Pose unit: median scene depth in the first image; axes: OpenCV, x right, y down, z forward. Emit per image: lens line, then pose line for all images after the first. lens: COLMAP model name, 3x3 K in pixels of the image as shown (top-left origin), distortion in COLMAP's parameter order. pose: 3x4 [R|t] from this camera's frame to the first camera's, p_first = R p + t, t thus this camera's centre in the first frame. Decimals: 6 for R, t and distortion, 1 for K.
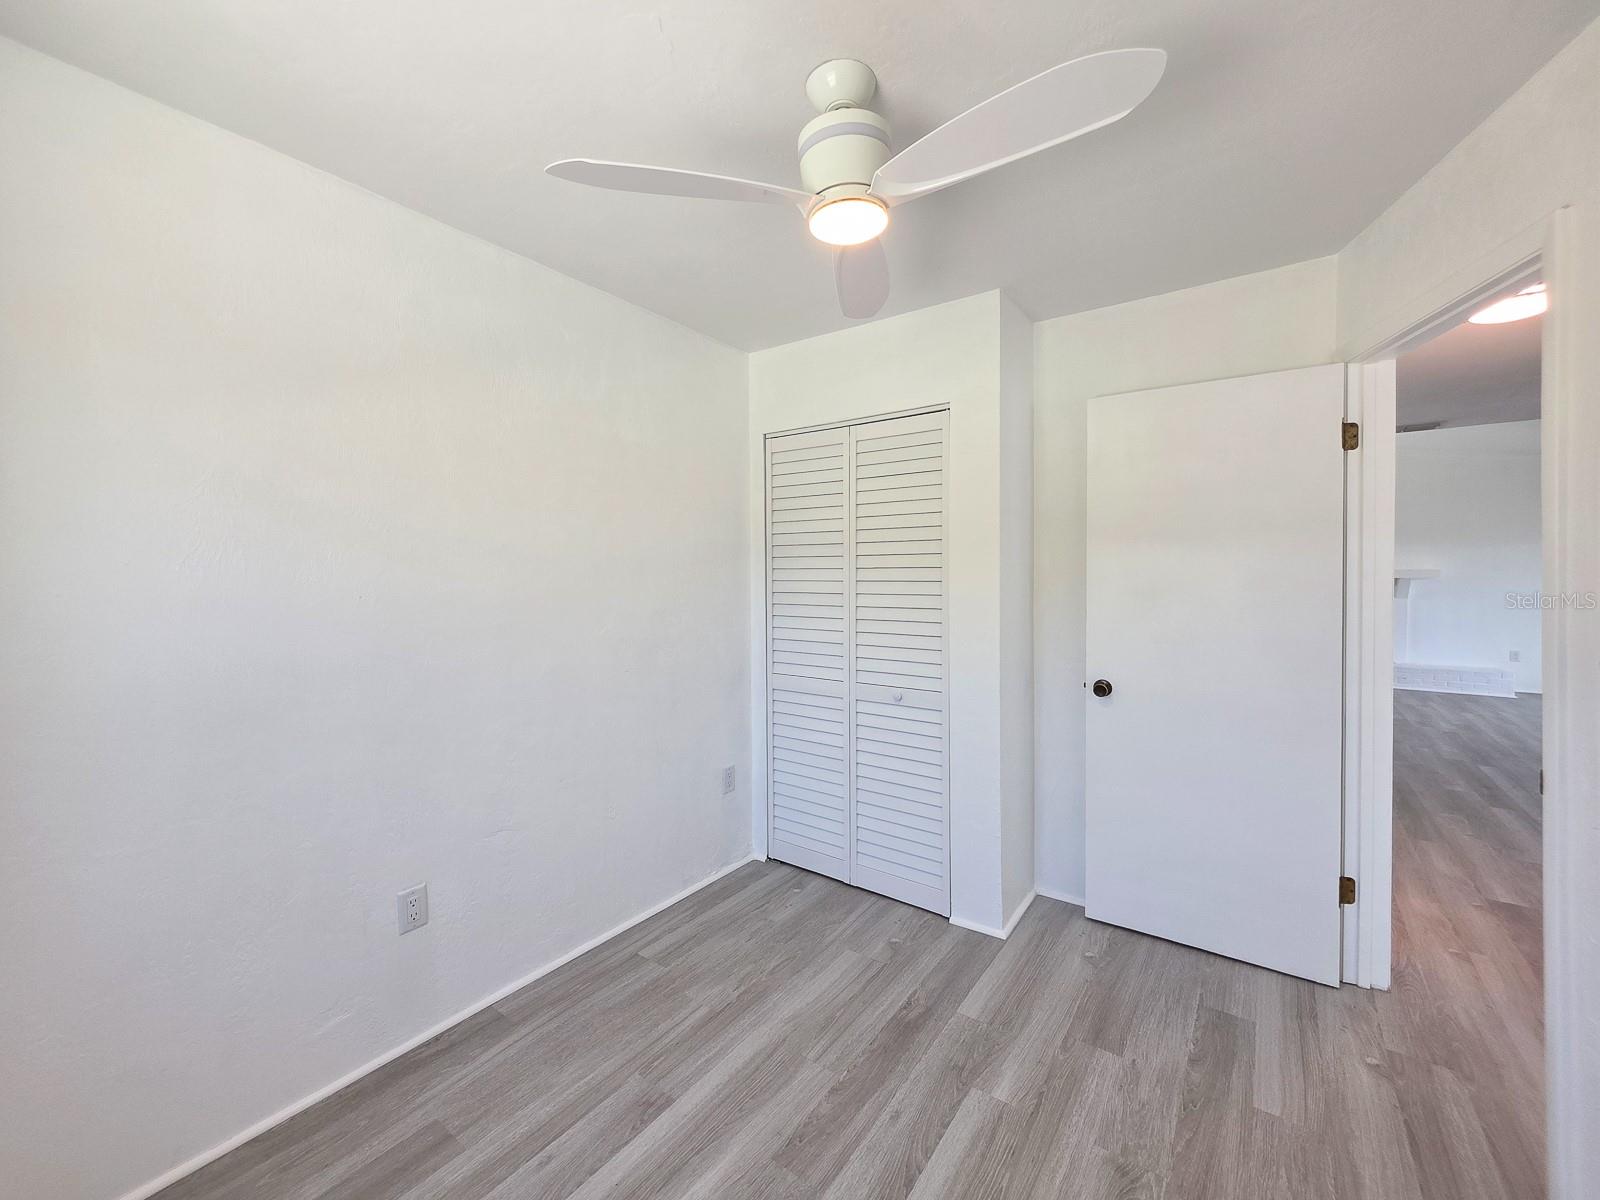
lens RADIAL K [[656.1, 0, 802.2], [0, 656.1, 588.1], [0, 0, 1]] dist [0.003645, -0.000193]
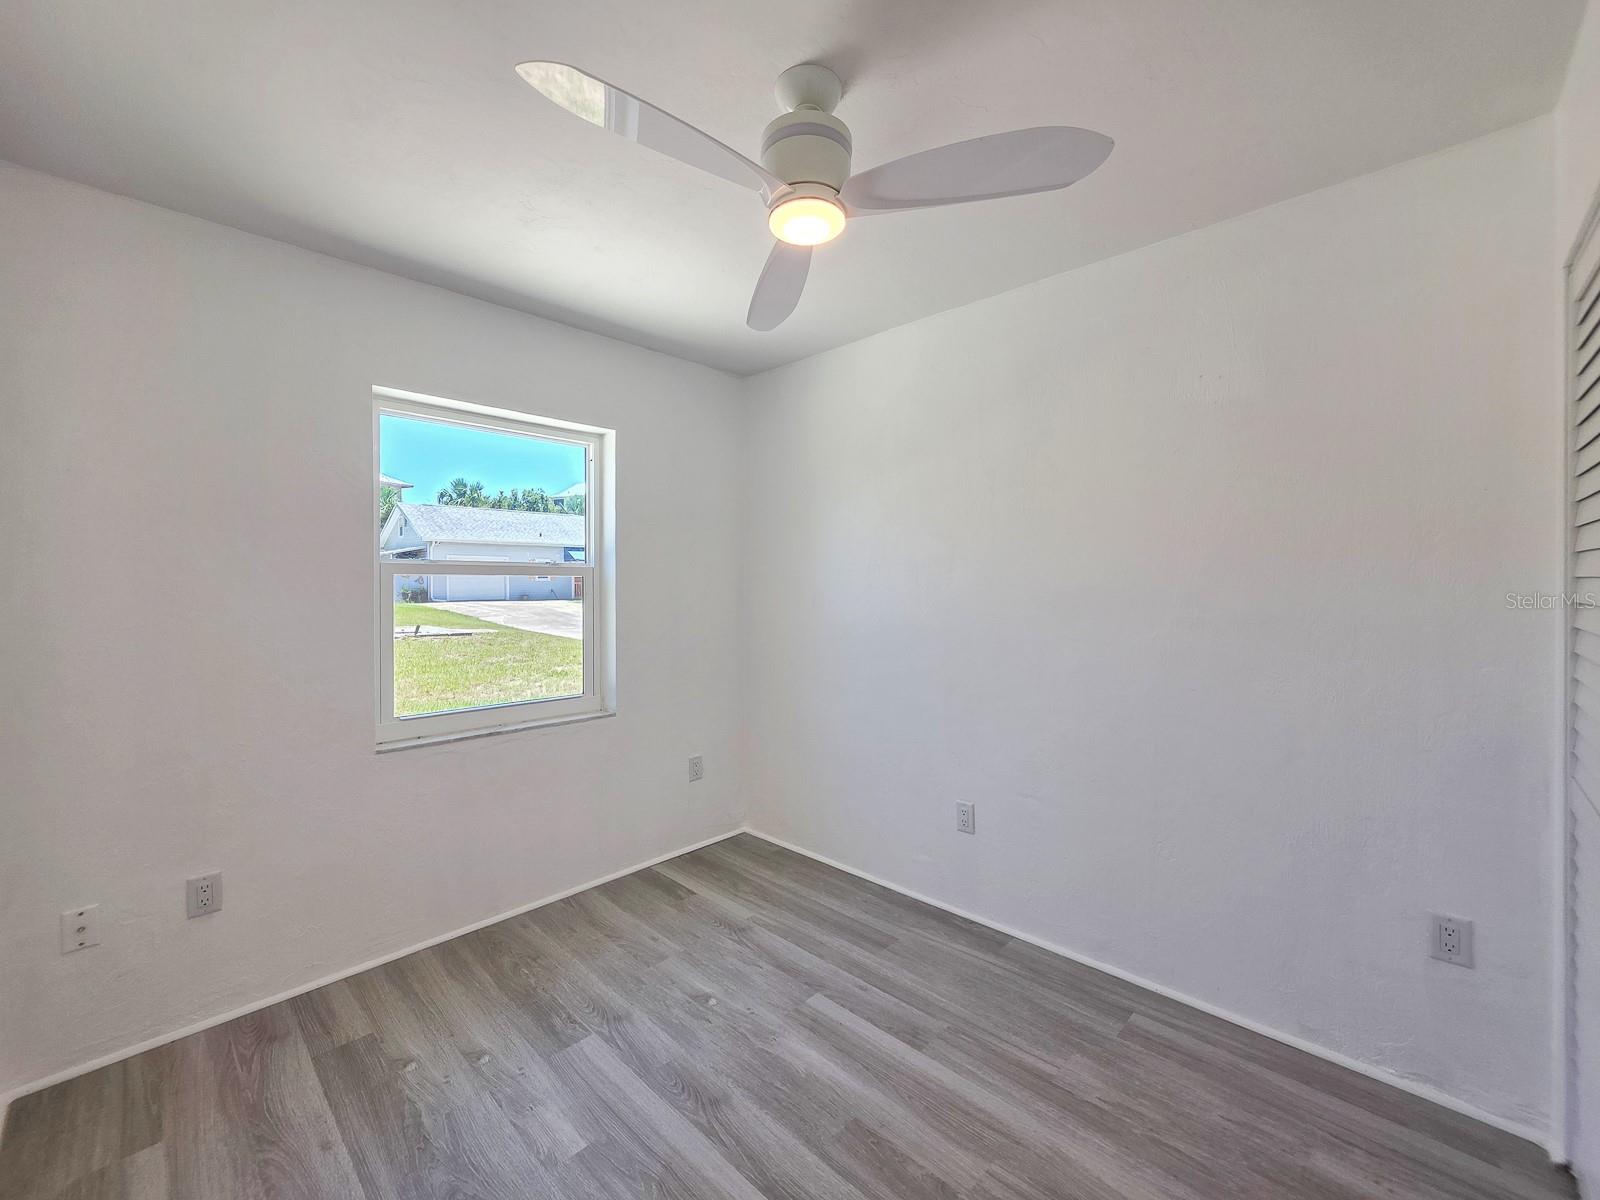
lens RADIAL K [[656.1, 0, 793.6], [0, 656.1, 607.7], [0, 0, 1]] dist [0.003645, -0.000193]
pose [[-0.152834, 0.039691, -0.987455, 0.824287], [-0.013202, 0.999022, 0.042199, -0.003964], [0.988164, 0.019486, -0.152160, 0.870857]]
